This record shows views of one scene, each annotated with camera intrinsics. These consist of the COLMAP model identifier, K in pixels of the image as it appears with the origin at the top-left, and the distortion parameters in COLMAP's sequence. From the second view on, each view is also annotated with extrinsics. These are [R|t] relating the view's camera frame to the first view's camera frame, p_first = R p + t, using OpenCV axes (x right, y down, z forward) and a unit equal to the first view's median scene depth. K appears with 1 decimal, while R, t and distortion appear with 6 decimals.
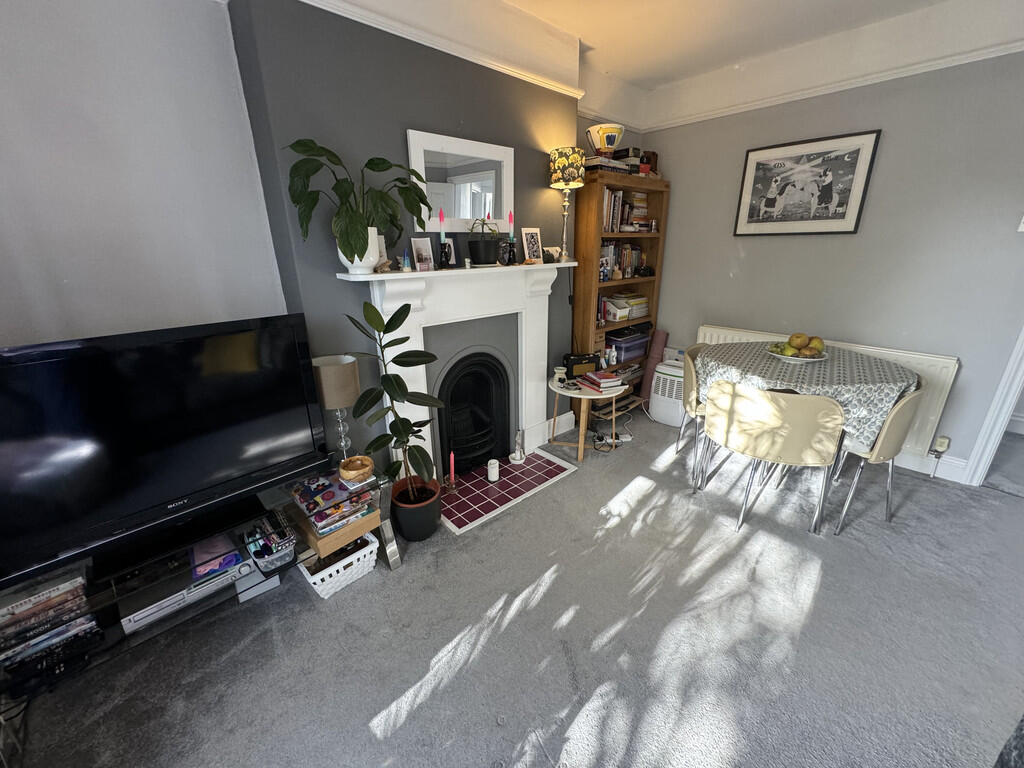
lens RADIAL K [[408.6, 0, 510.5], [0, 408.6, 381.4], [0, 0, 1]] dist [-0.000695, -0.000143]
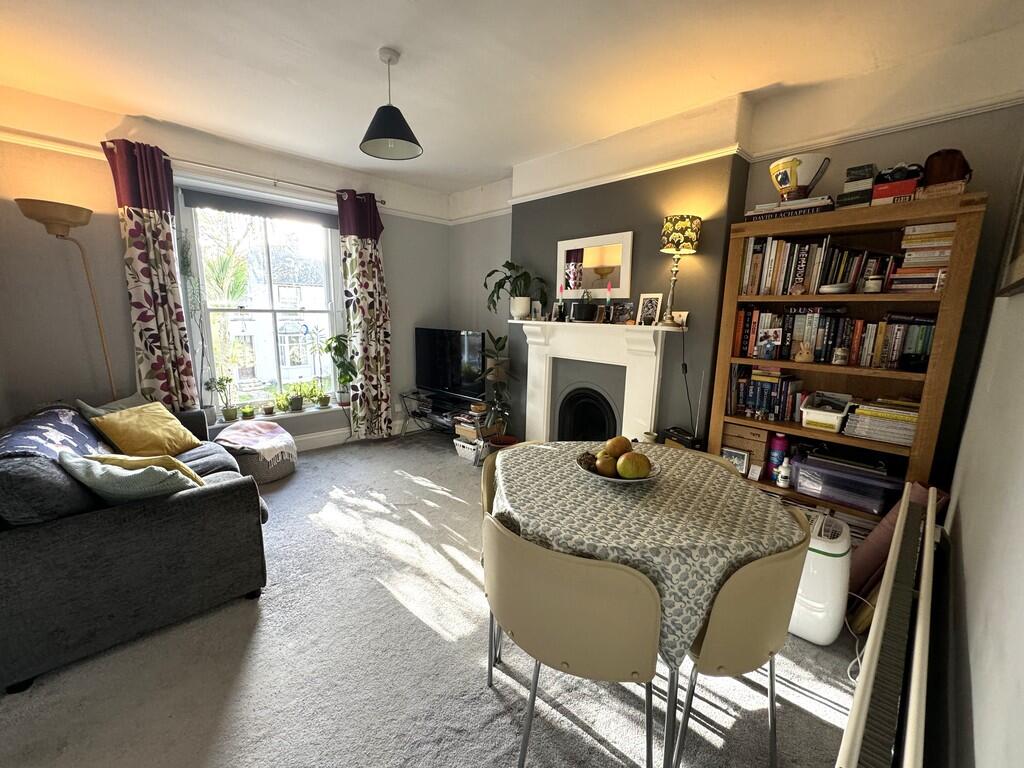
lens RADIAL K [[408.6, 0, 510.5], [0, 408.6, 381.4], [0, 0, 1]] dist [-0.000695, -0.000143]
pose [[0.016165, 0.184345, -0.982729, 1.150928], [-0.341188, 0.924882, 0.167881, -0.215798], [0.939856, 0.332581, 0.077847, 0.645154]]
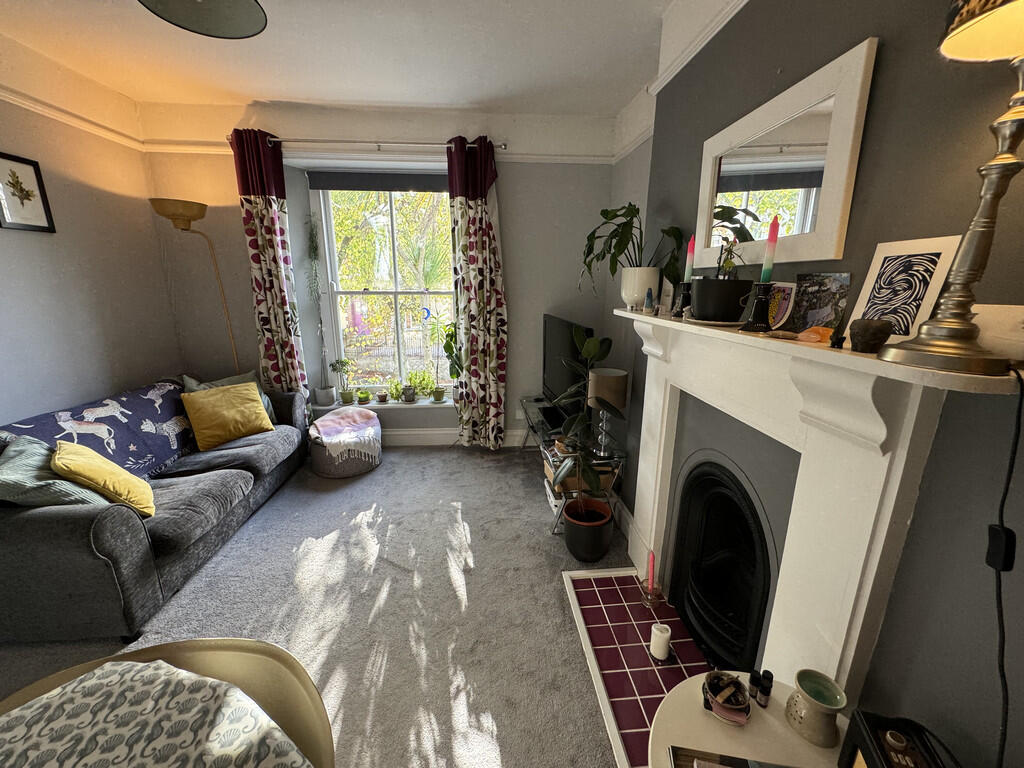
lens RADIAL K [[408.6, 0, 510.5], [0, 408.6, 381.4], [0, 0, 1]] dist [-0.000695, -0.000143]
pose [[-0.617294, 0.196990, -0.761671, 0.497849], [-0.248646, 0.869671, 0.426436, -0.338145], [0.746407, 0.452623, -0.487862, 0.973329]]
